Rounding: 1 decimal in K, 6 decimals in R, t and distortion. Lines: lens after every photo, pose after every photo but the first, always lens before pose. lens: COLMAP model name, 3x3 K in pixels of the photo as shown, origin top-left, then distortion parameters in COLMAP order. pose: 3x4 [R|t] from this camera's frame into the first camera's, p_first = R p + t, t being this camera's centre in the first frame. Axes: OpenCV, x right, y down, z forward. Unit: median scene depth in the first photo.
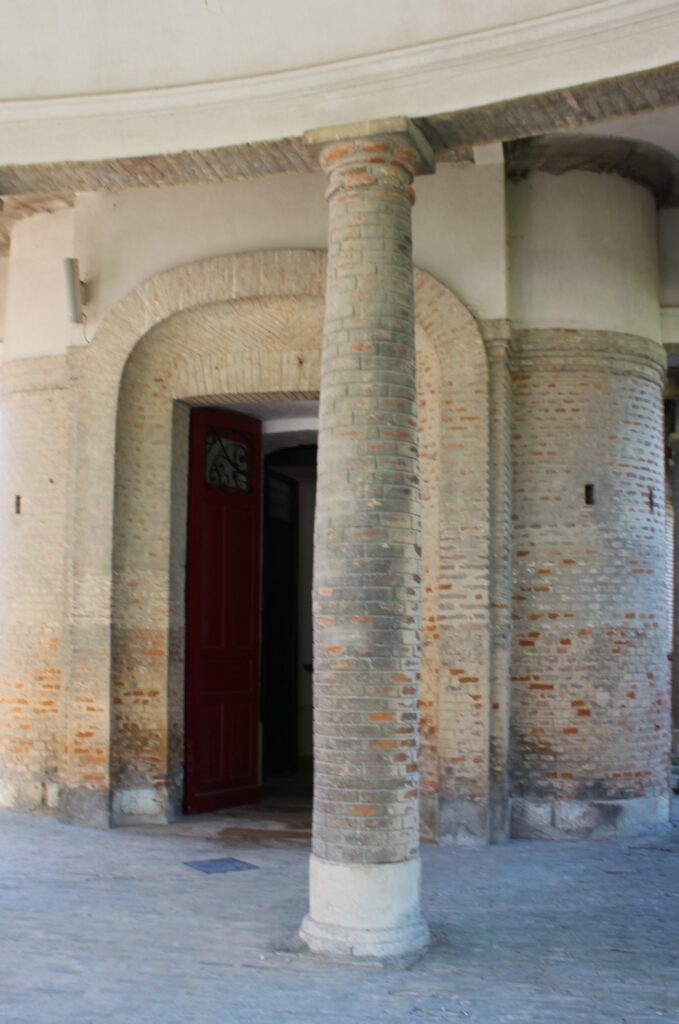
lens RADIAL K [[1021.4, 0, 339.7], [0, 1021.4, 512.2], [0, 0, 1]] dist [0.006859, 0.000000]
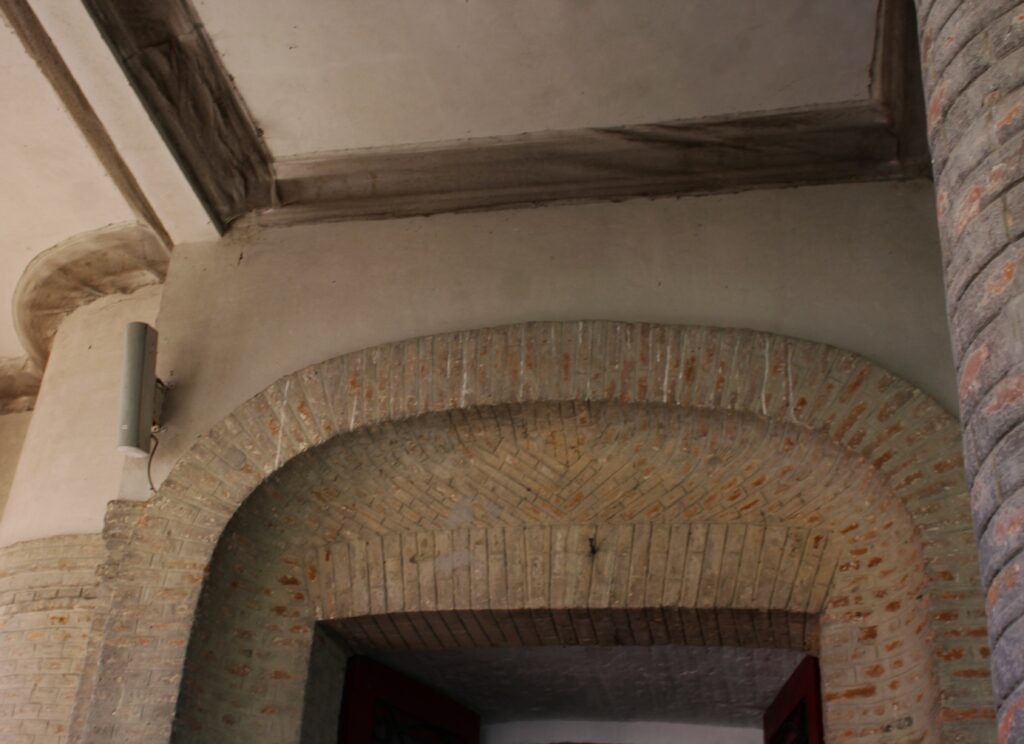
lens RADIAL K [[1366.0, 0, 512.3], [0, 1366.0, 372.1], [0, 0, 1]] dist [-0.054834, 0.000000]
pose [[0.999099, 0.035305, -0.023569, -0.063517], [-0.041876, 0.910623, -0.411110, 0.039705], [0.006948, 0.411726, 0.911281, 0.391242]]
